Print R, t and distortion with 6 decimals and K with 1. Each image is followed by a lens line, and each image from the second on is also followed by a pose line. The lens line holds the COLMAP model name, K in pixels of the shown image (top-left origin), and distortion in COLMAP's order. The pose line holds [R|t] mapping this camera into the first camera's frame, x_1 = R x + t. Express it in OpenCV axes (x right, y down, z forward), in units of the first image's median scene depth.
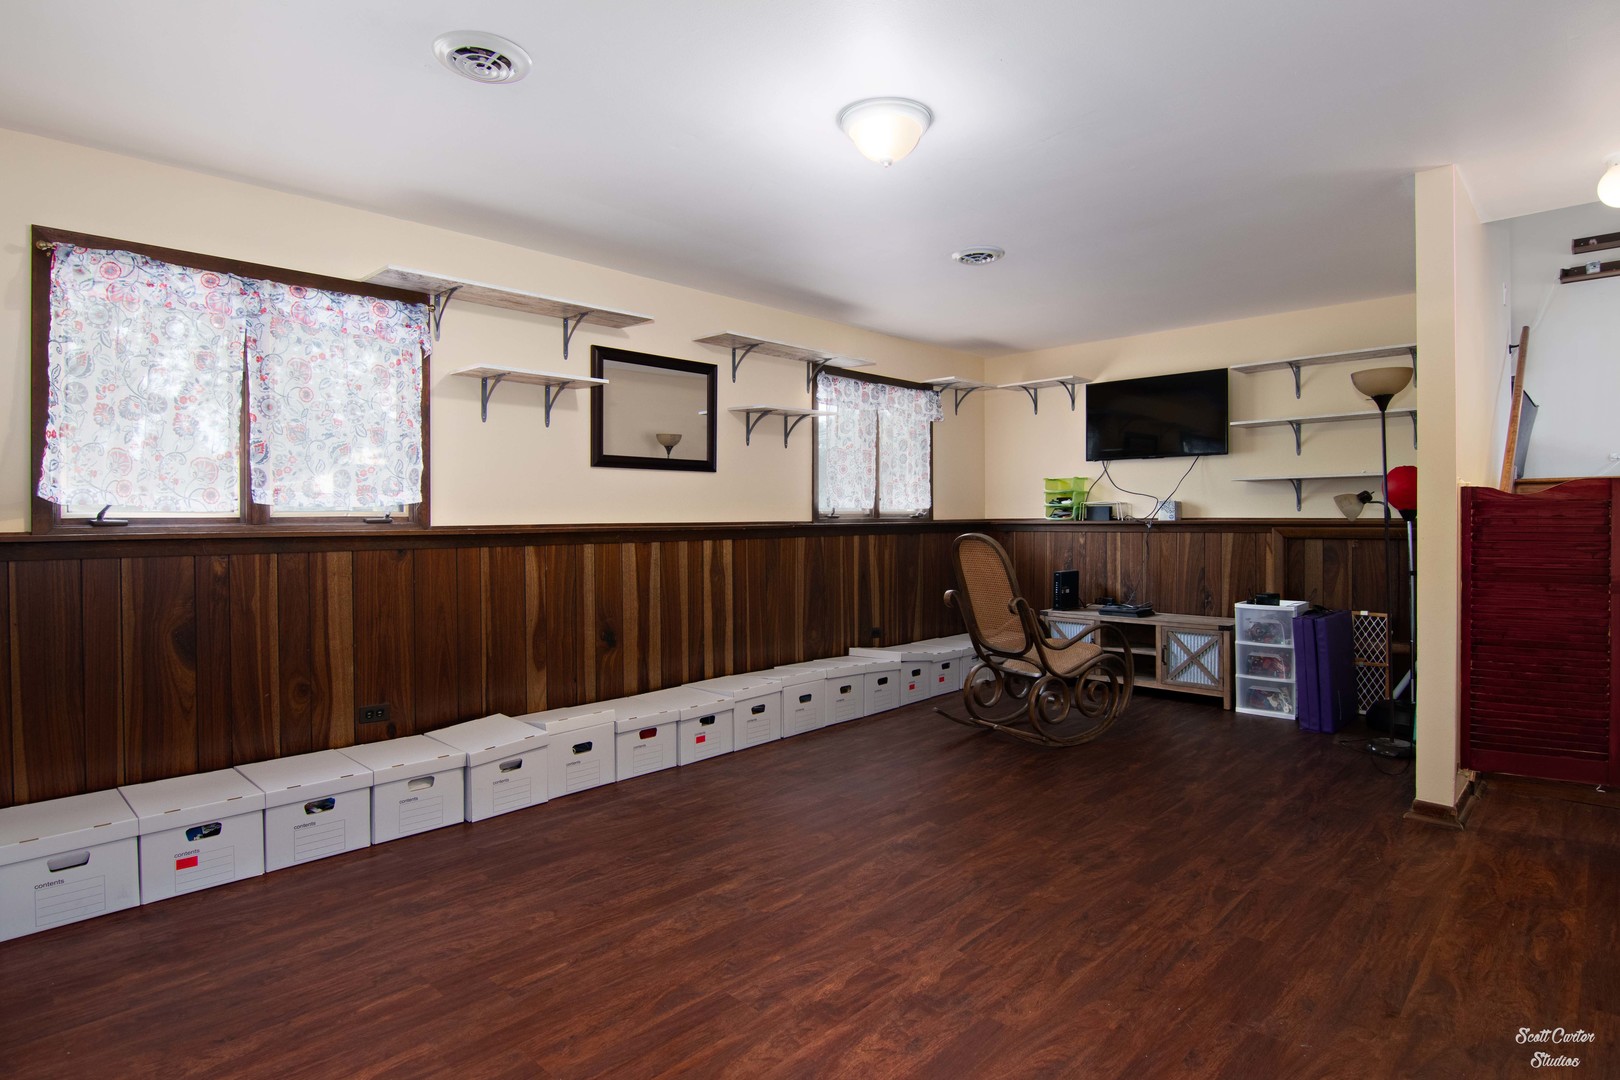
lens RADIAL K [[843.7, 0, 810.0], [0, 843.7, 540.0], [0, 0, 1]] dist [-0.018276, -0.000987]
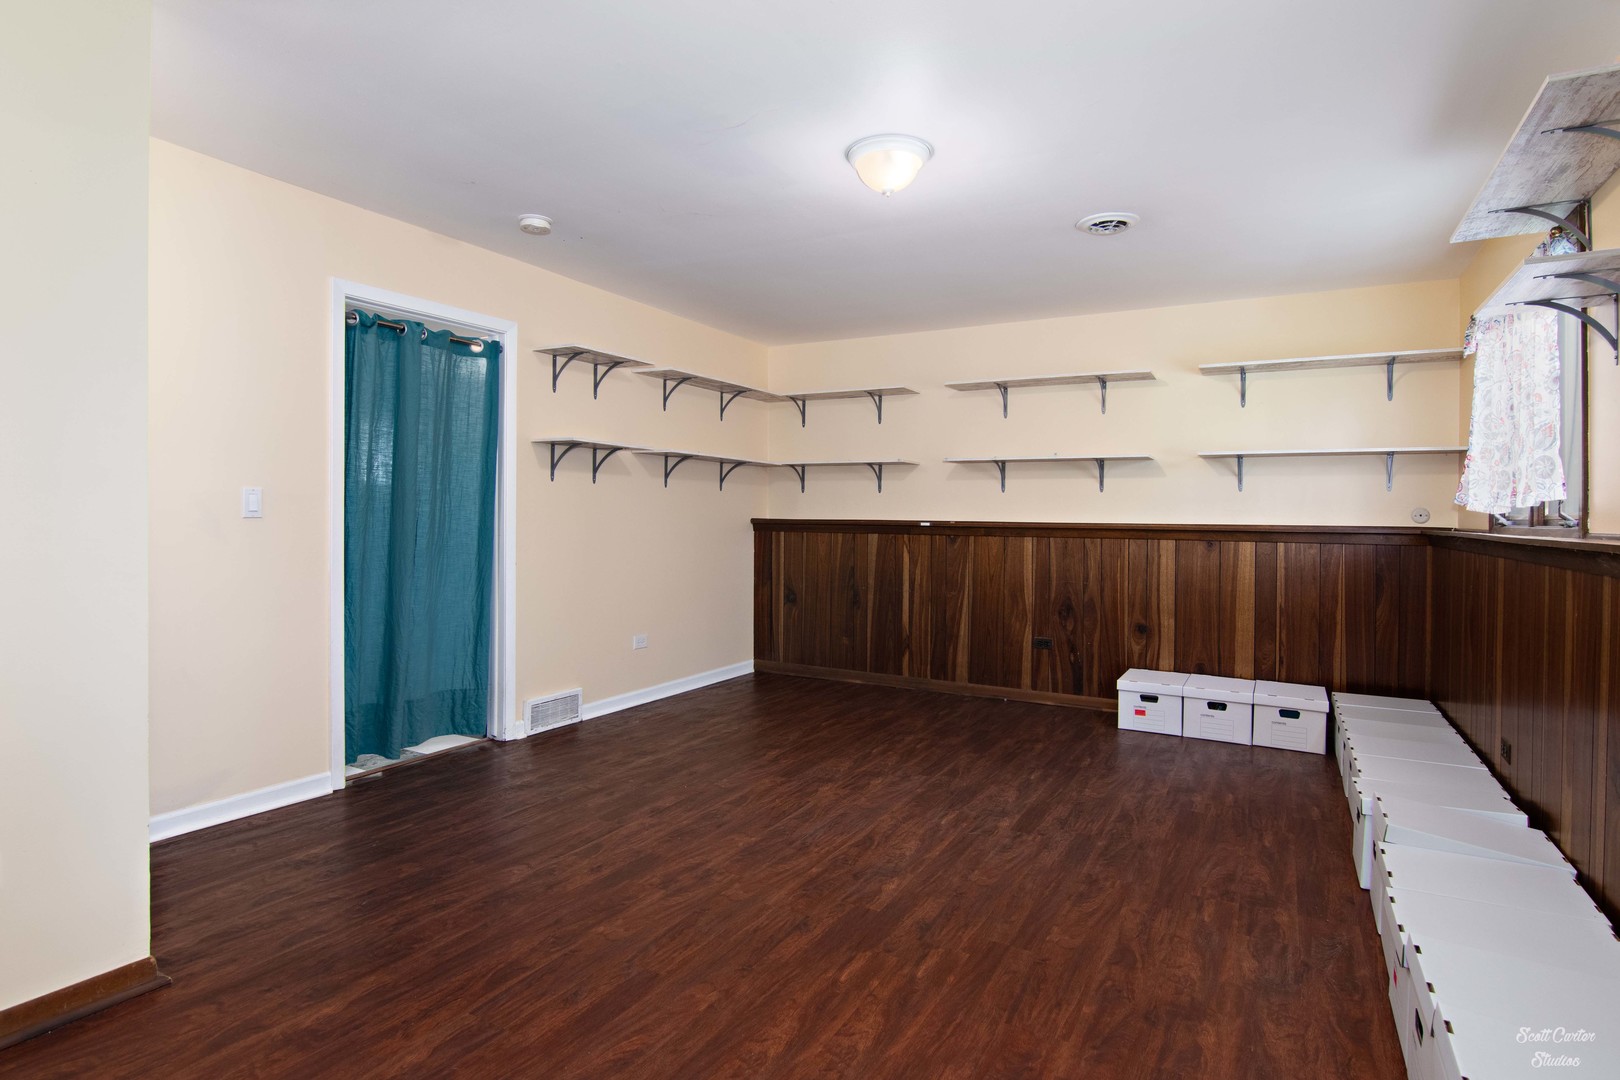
lens RADIAL K [[843.7, 0, 810.0], [0, 843.7, 540.0], [0, 0, 1]] dist [-0.018276, -0.000987]
pose [[-0.965116, 0.003361, -0.261799, 0.477859], [-0.011909, 0.998319, 0.056719, -0.056067], [0.261550, 0.057859, -0.963454, 2.029496]]
